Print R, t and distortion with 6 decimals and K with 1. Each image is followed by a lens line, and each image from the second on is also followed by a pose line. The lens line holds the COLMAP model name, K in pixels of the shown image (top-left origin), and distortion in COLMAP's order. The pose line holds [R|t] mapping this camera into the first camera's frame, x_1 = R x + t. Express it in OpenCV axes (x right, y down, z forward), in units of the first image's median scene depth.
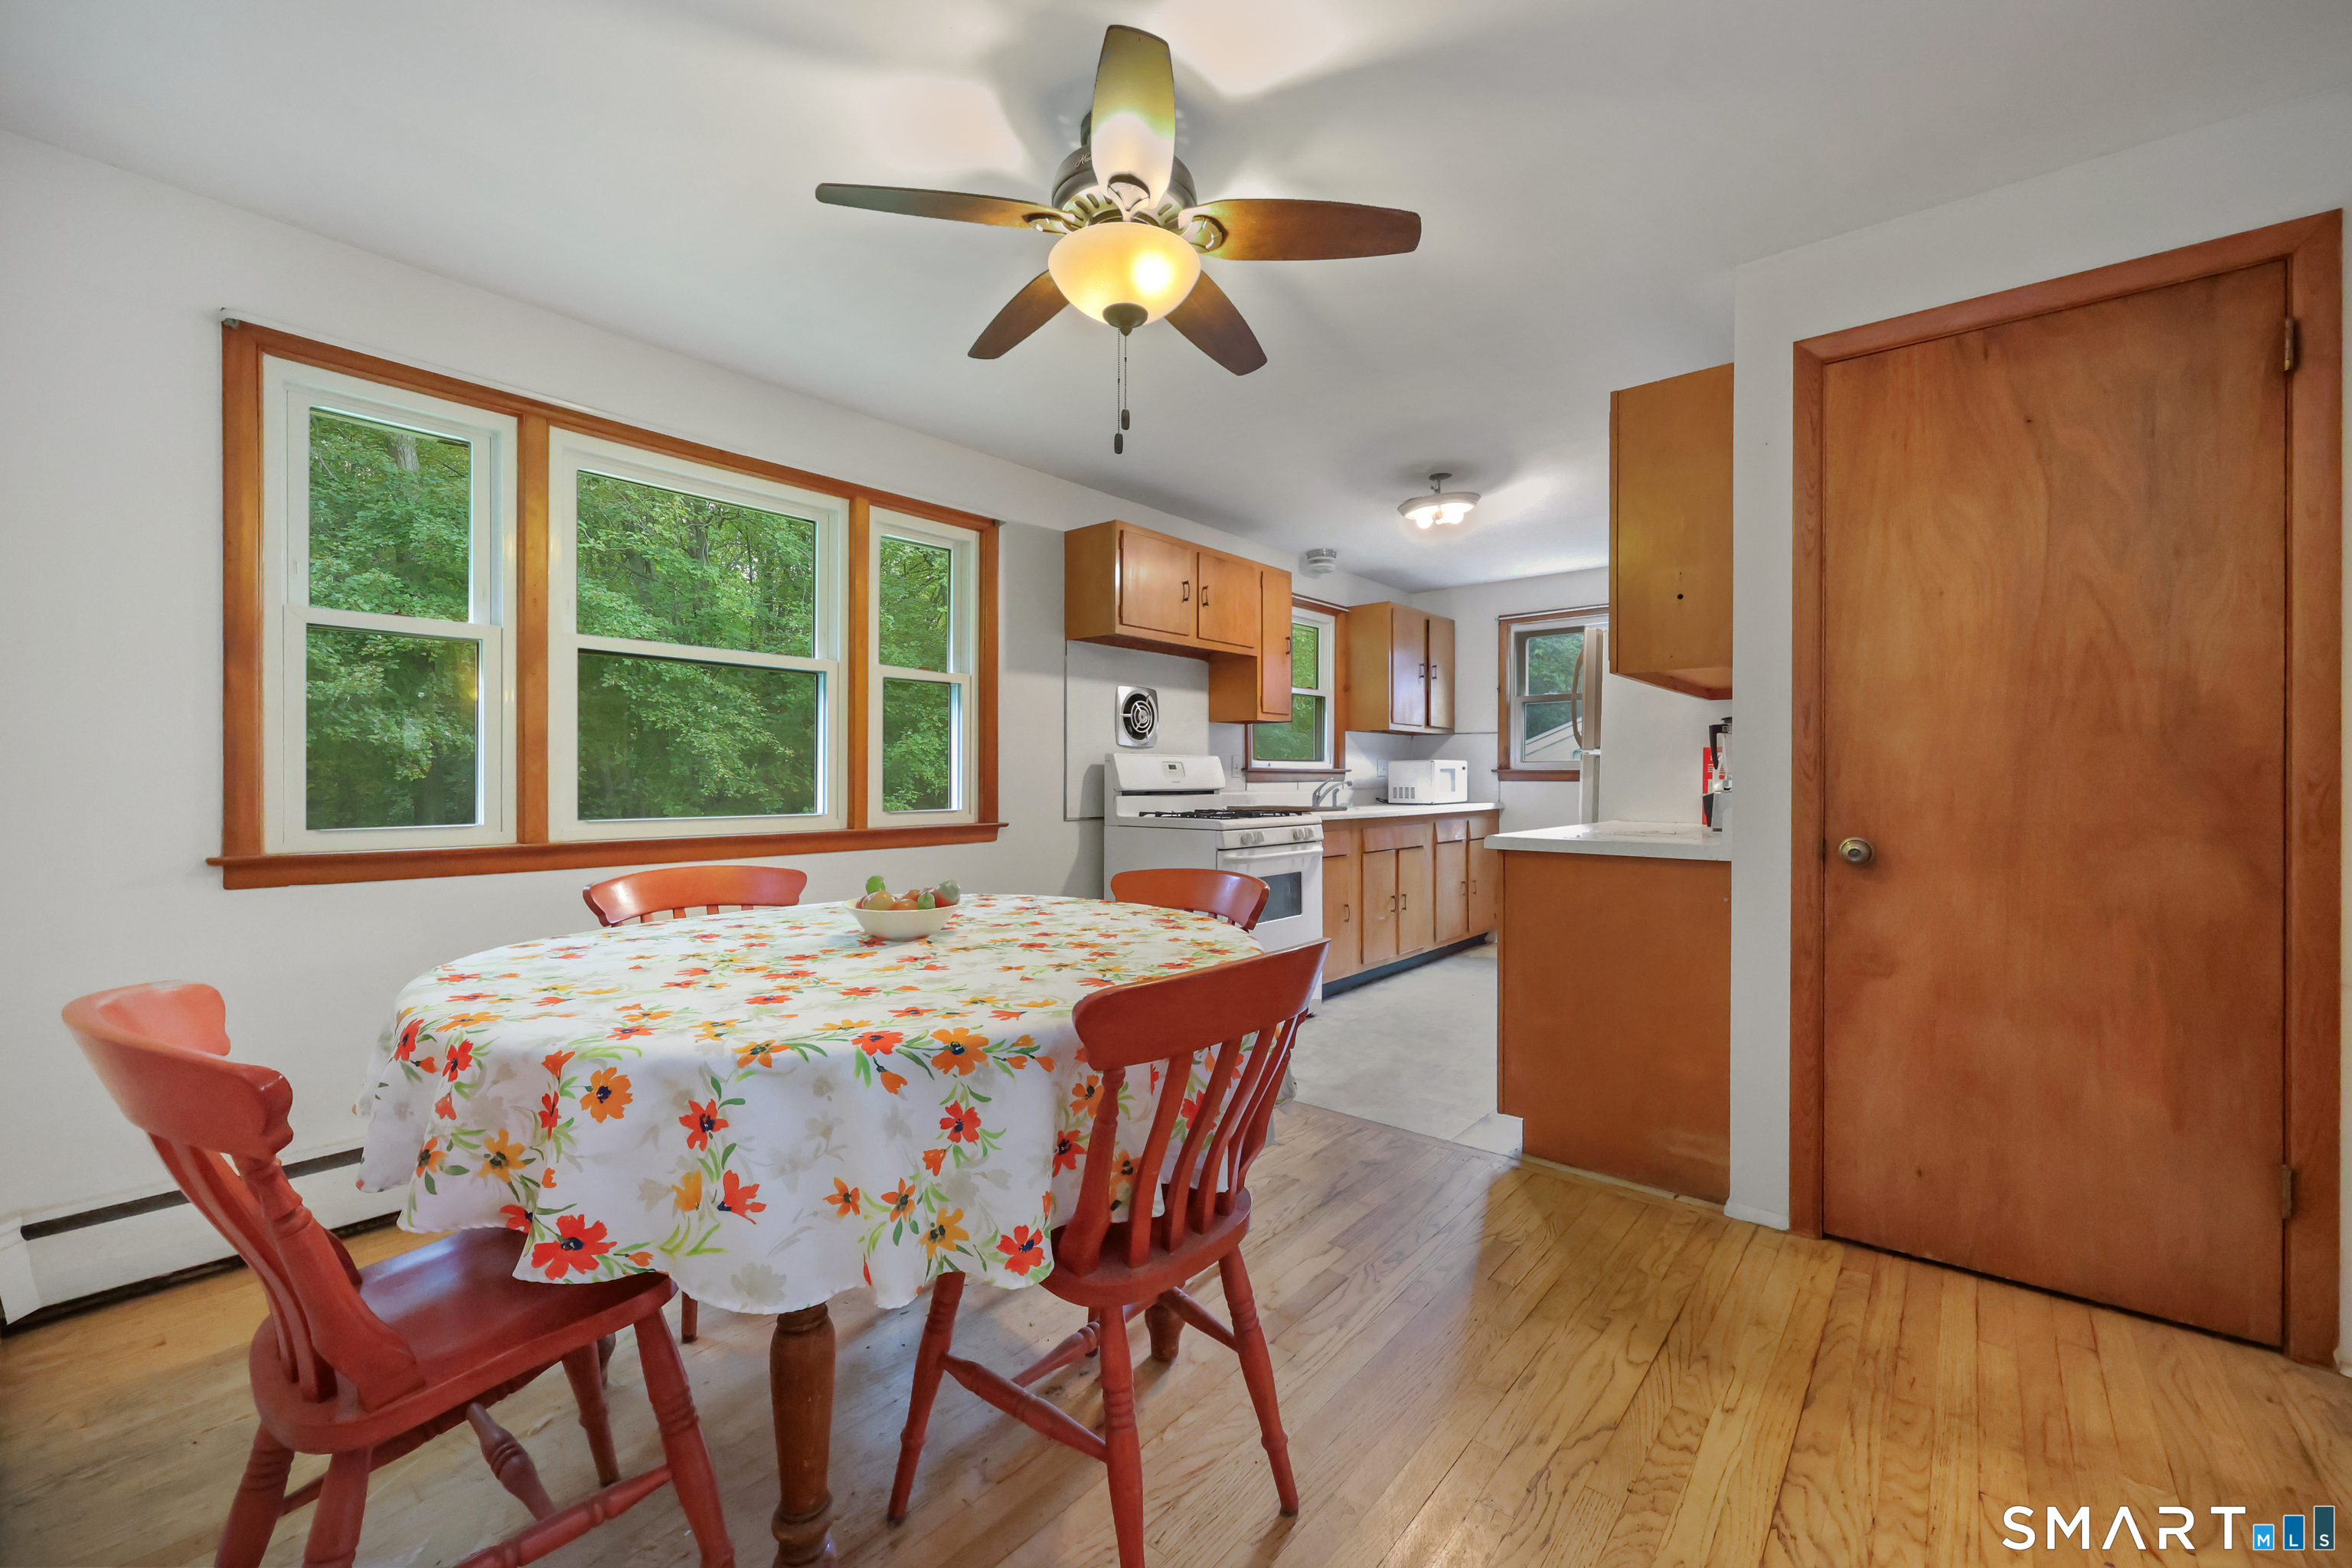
lens RADIAL K [[947.1, 0, 1195.1], [0, 947.1, 775.6], [0, 0, 1]] dist [0.000240, 0.000177]
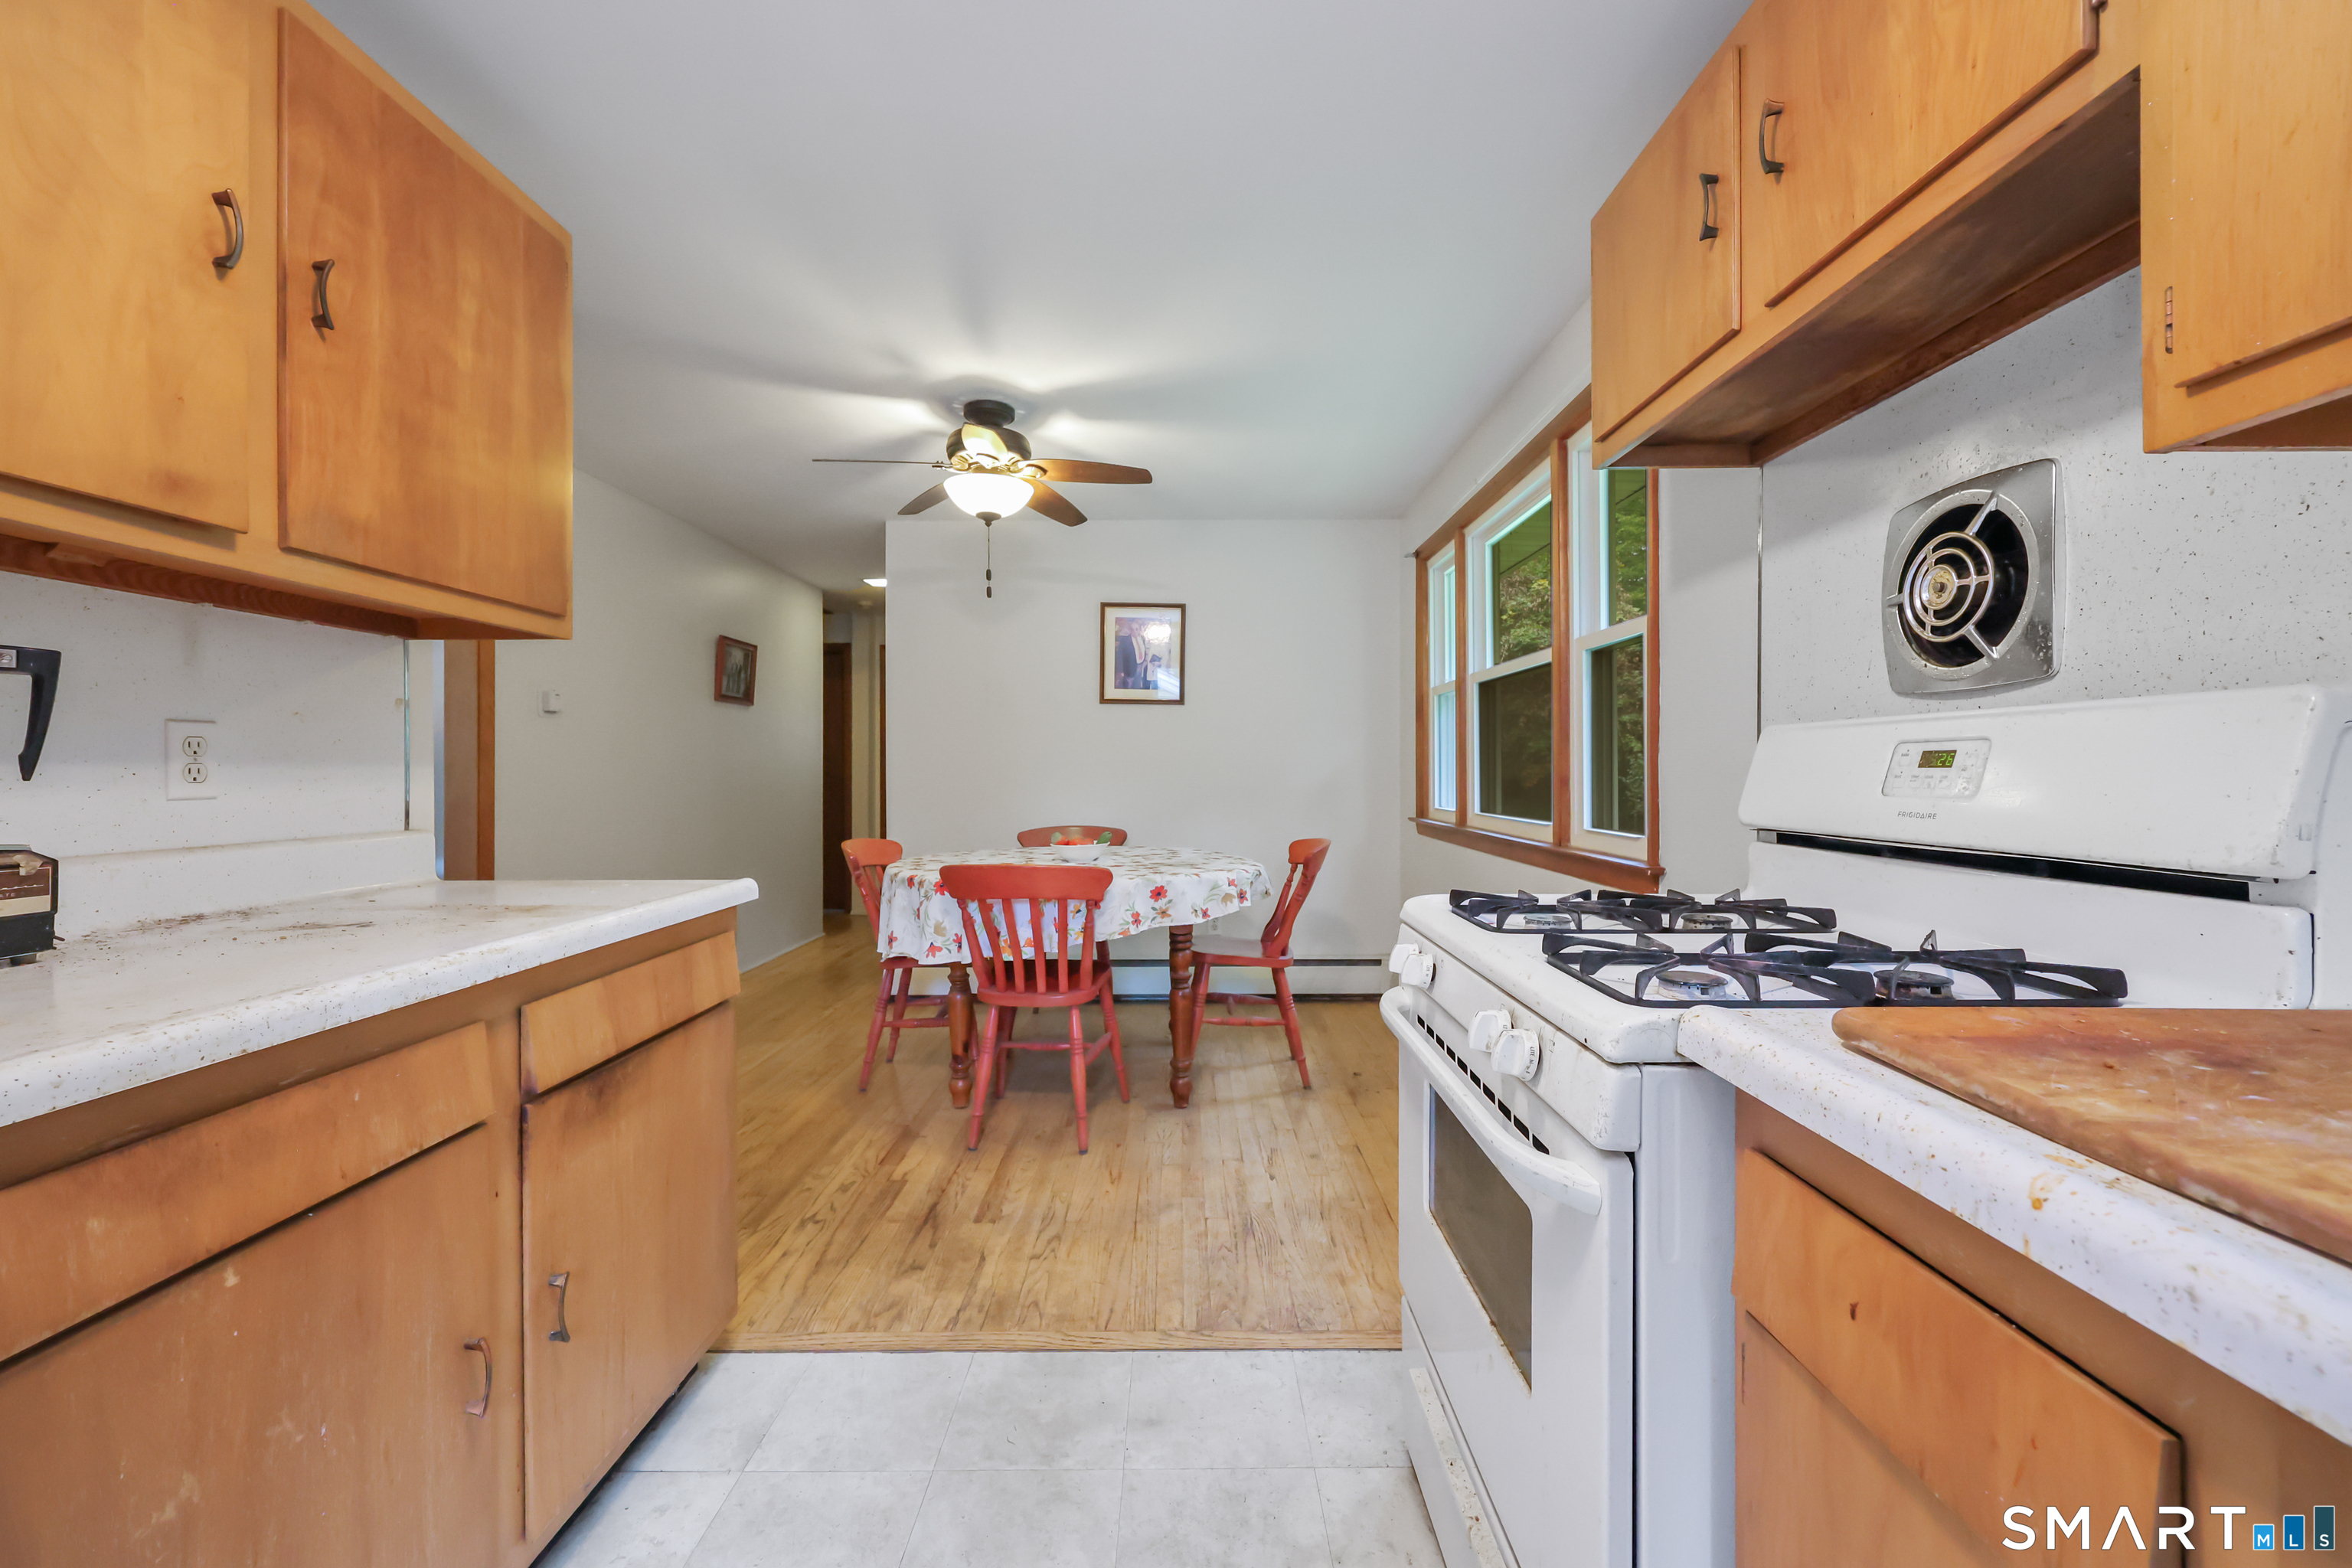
lens RADIAL K [[947.1, 0, 1178.6], [0, 947.1, 772.8], [0, 0, 1]] dist [0.000240, 0.000177]
pose [[-0.780016, 0.002170, -0.625756, 0.250920], [0.002483, 0.999997, 0.000372, -0.004643], [0.625755, -0.001263, -0.780019, 0.871405]]
